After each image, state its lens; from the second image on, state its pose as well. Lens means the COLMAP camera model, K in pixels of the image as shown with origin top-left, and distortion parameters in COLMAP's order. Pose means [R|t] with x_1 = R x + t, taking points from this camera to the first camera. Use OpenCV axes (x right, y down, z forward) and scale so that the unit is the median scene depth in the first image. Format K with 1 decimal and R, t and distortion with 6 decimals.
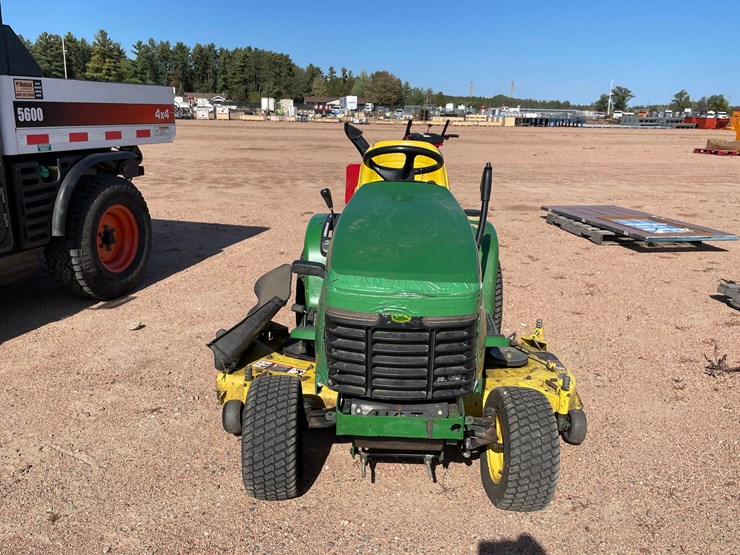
lens RADIAL K [[639.3, 0, 370.0], [0, 639.3, 277.5], [0, 0, 1]] dist [0.142052, -0.183980]
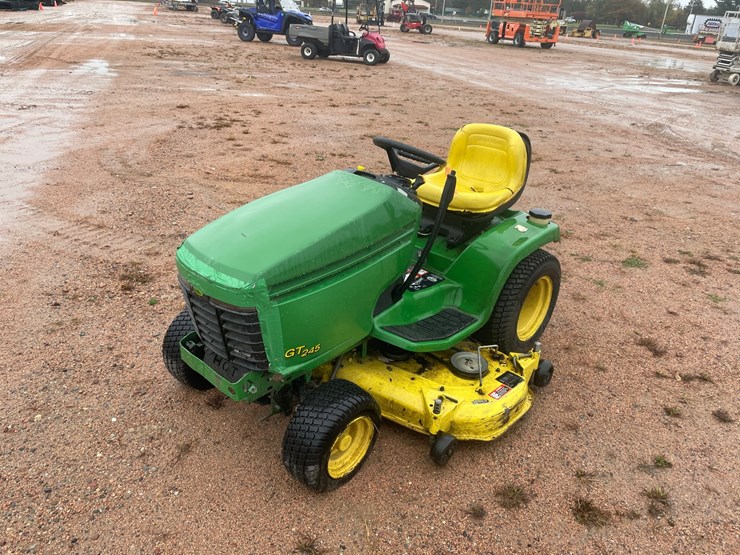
lens RADIAL K [[557.1, 0, 363.7], [0, 557.1, 287.3], [0, 0, 1]] dist [0.086899, -0.113179]
pose [[0.757276, 0.310650, -0.574482, 0.439040], [-0.210330, 0.948770, 0.235791, -0.128430], [0.618300, -0.057728, 0.783819, 0.169332]]
